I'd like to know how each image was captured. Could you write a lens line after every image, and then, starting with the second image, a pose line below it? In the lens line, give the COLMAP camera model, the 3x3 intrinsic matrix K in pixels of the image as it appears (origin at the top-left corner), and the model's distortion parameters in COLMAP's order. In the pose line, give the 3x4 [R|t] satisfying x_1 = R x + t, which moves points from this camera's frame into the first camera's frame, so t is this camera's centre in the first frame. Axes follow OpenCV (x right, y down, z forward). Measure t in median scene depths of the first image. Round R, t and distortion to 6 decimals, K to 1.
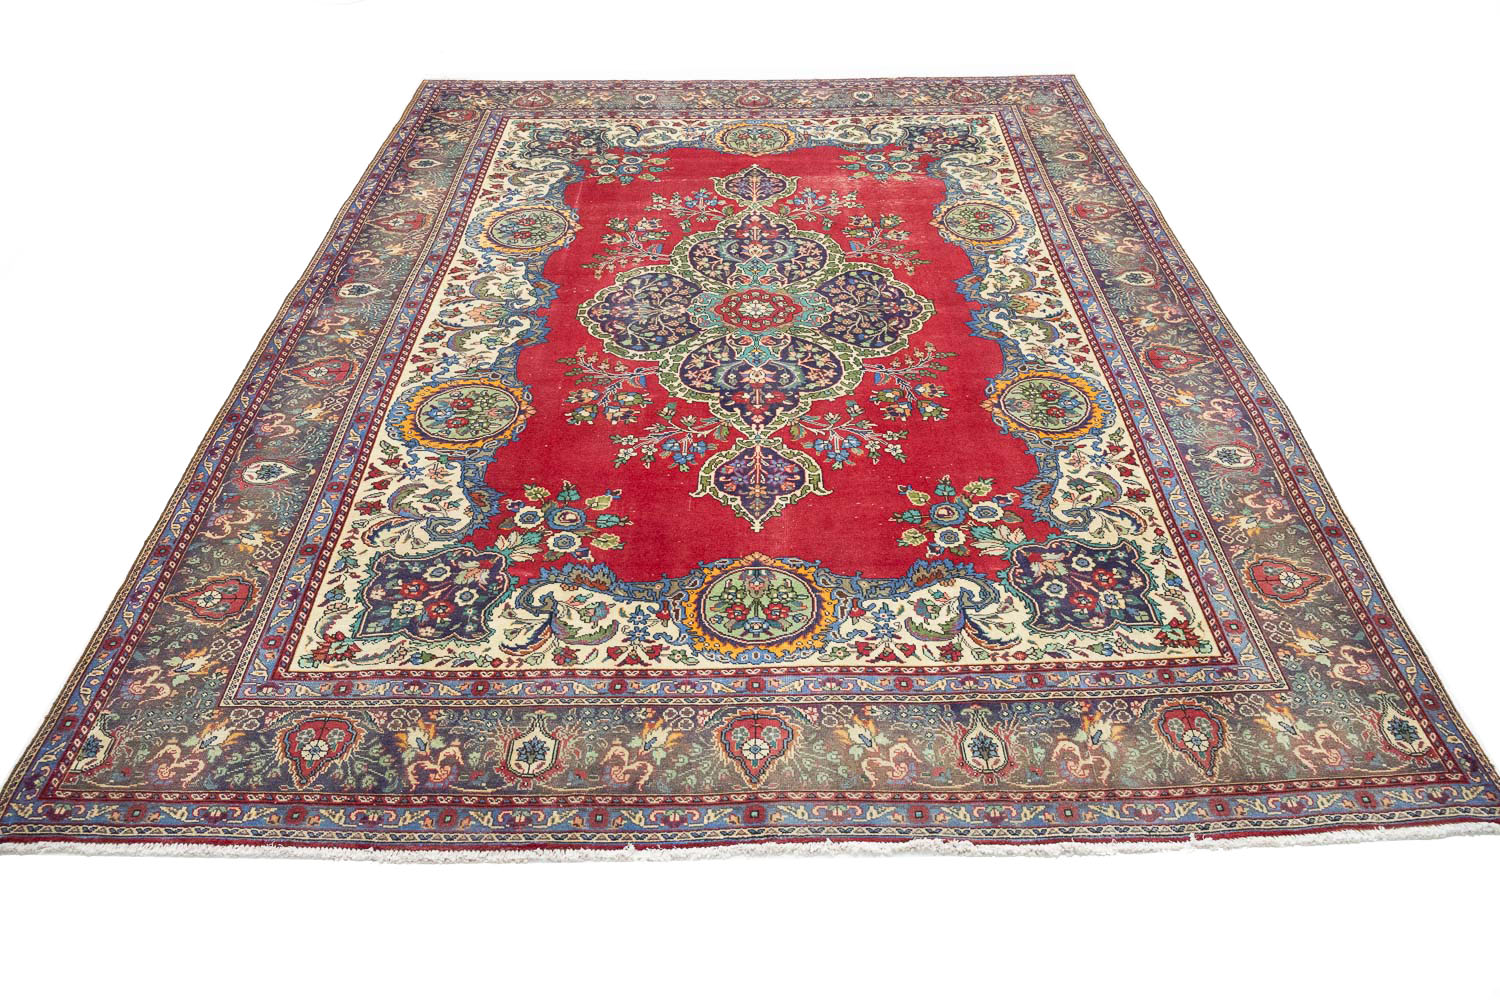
lens RADIAL K [[1220.6, 0, 735.5], [0, 1220.6, 499.4], [0, 0, 1]] dist [-0.005854, -0.001241]
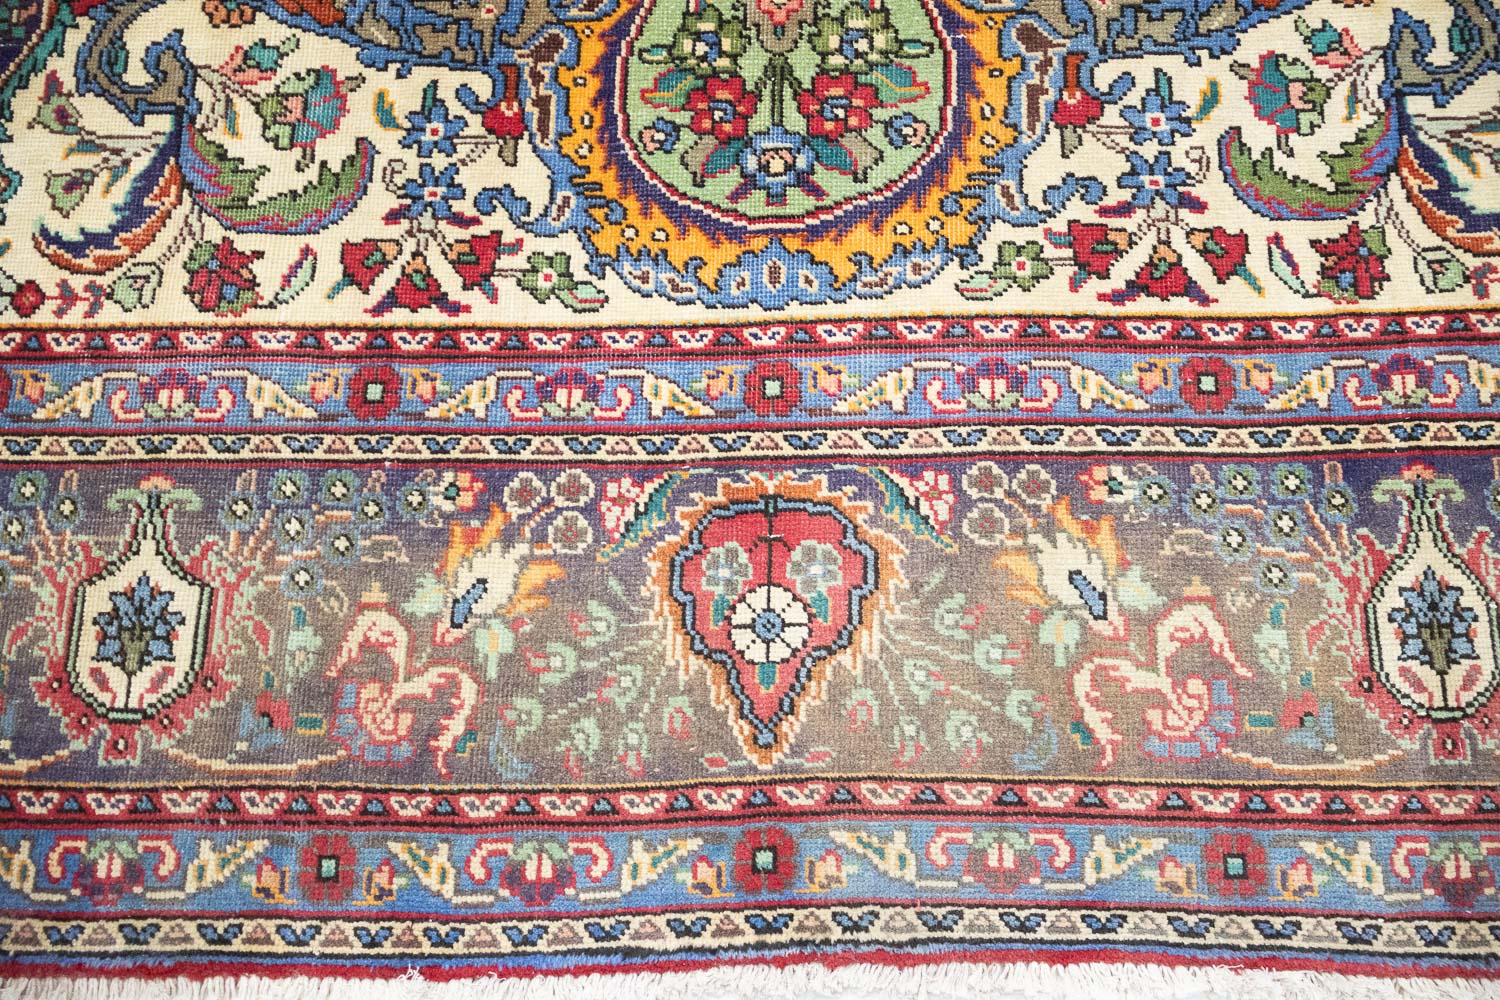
lens RADIAL K [[1263.9, 0, 744.4], [0, 1263.9, 434.8], [0, 0, 1]] dist [-0.000734, -0.001922]
pose [[0.999809, -0.002397, -0.019371, 0.014322], [0.013978, 0.780626, 0.624843, -0.055042], [0.013624, -0.624994, 0.780510, 0.660298]]
